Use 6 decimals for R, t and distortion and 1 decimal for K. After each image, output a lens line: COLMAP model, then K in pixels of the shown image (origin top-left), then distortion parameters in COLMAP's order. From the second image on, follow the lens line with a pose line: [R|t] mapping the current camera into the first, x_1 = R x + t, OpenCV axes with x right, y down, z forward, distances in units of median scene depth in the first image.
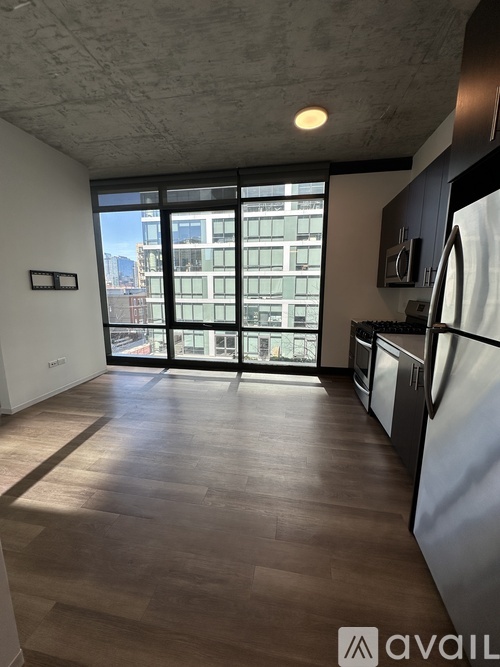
lens RADIAL K [[264.7, 0, 249.7], [0, 264.7, 332.5], [0, 0, 1]] dist [-0.001290, -0.000113]
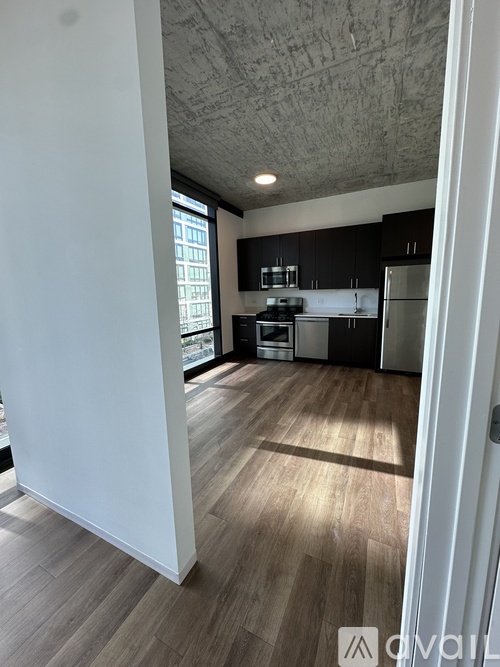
lens RADIAL K [[264.7, 0, 250.4], [0, 264.7, 332.5], [0, 0, 1]] dist [-0.001290, -0.000113]
pose [[0.276382, -0.158166, 0.947943, -1.247379], [0.187276, 0.976319, 0.108298, -0.124091], [-0.942624, 0.147596, 0.299458, 0.696205]]
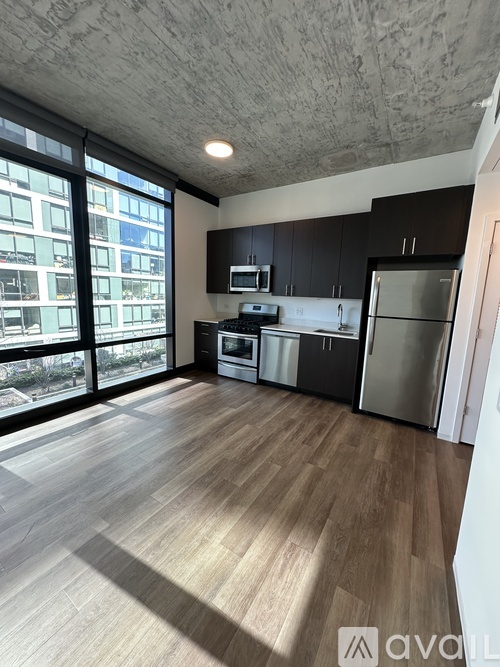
lens RADIAL K [[264.7, 0, 250.1], [0, 264.7, 332.4], [0, 0, 1]] dist [-0.001290, -0.000113]
pose [[0.376627, -0.126810, 0.917645, -0.810378], [0.123379, 0.988628, 0.085982, -0.090554], [-0.918112, 0.080835, 0.387989, 0.450090]]
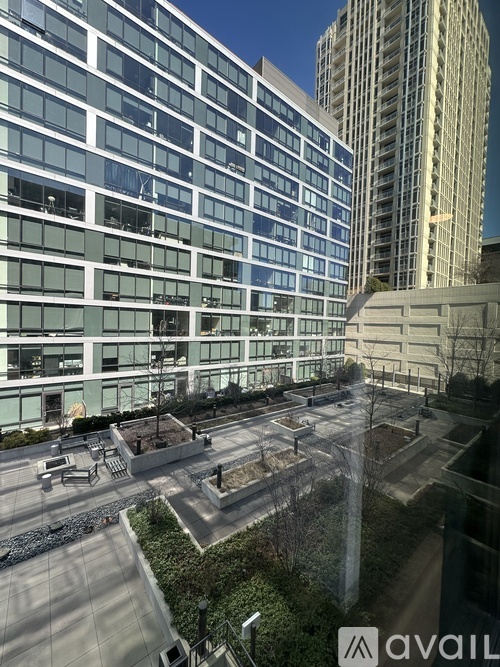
lens RADIAL K [[264.7, 0, 252.4], [0, 264.7, 333.1], [0, 0, 1]] dist [-0.001290, -0.000113]
pose [[0.662422, -0.003872, 0.749121, -1.155453], [0.098412, 0.991770, -0.081897, -0.280399], [-0.742639, 0.127973, 0.657351, 1.621717]]
